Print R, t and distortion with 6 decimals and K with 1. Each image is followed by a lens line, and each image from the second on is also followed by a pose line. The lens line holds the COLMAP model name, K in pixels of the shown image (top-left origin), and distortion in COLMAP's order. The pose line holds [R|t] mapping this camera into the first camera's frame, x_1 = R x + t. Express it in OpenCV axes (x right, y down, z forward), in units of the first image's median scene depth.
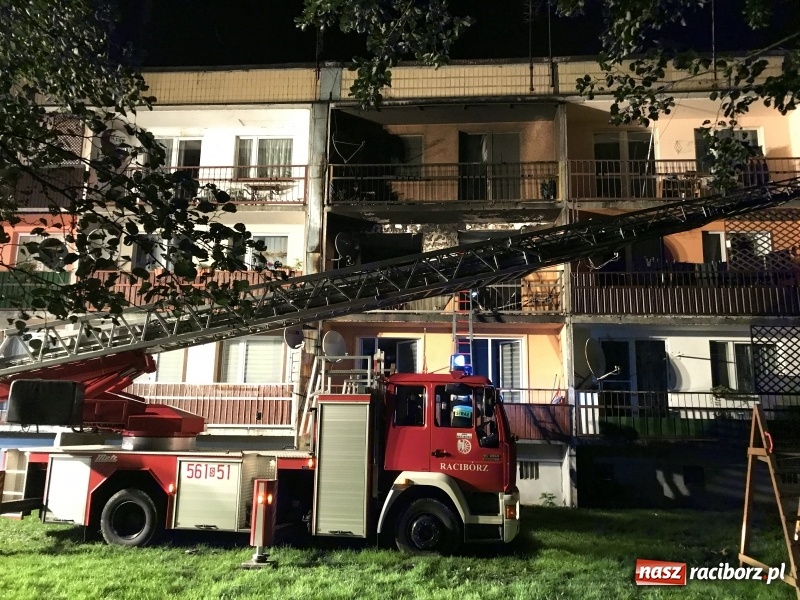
lens RADIAL K [[642.9, 0, 396.4], [0, 642.9, 309.7], [0, 0, 1]] dist [0.031971, -0.004569]
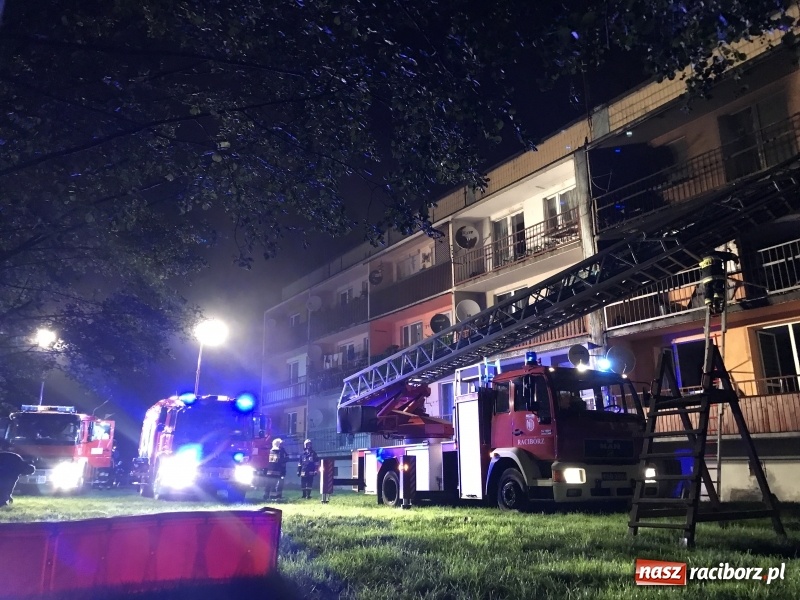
lens RADIAL K [[658.2, 0, 400.0], [0, 658.2, 300.0], [0, 0, 1]] dist [0.003645, 0.007906]
pose [[0.631740, -0.222473, -0.742570, 0.498377], [0.157280, 0.974794, -0.158241, 0.074047], [0.759057, -0.016825, 0.650807, -0.002803]]
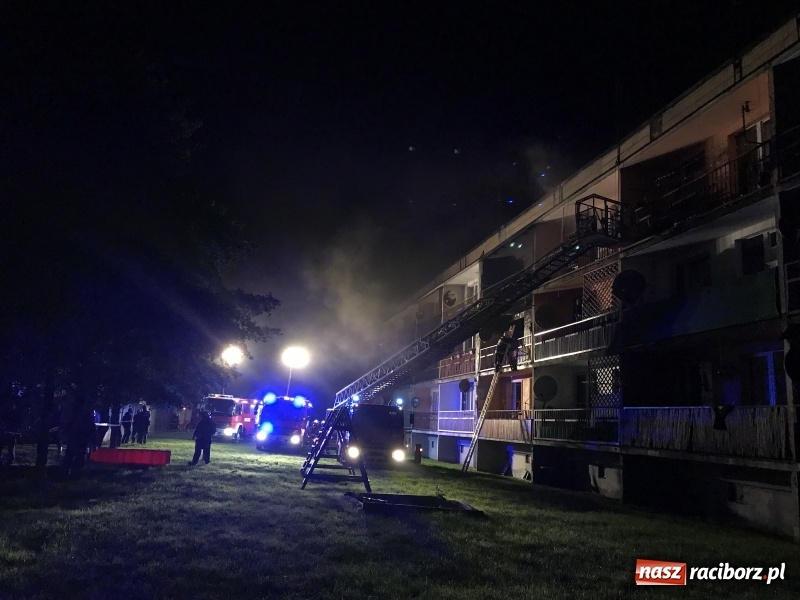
lens RADIAL K [[642.9, 0, 396.4], [0, 642.9, 309.7], [0, 0, 1]] dist [0.031971, -0.004569]
pose [[0.311695, -0.172328, -0.934425, 1.366627], [0.107494, 0.983498, -0.145522, 0.071329], [0.944082, -0.055086, 0.325075, 0.143163]]
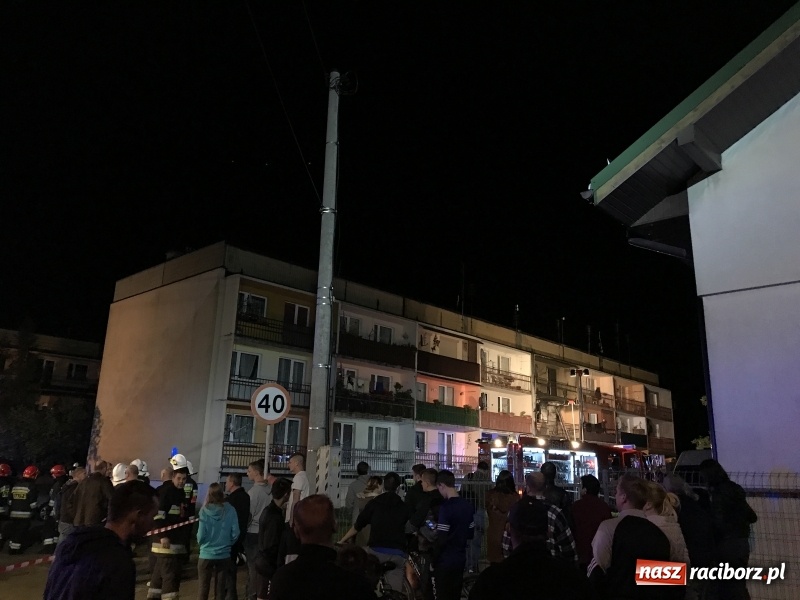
lens RADIAL K [[658.2, 0, 400.0], [0, 658.2, 300.0], [0, 0, 1]] dist [0.003645, 0.007906]
pose [[0.584903, 0.200738, 0.785870, -2.588253], [-0.131146, 0.979548, -0.152602, -0.052224], [-0.800430, -0.013806, 0.599267, -0.154516]]
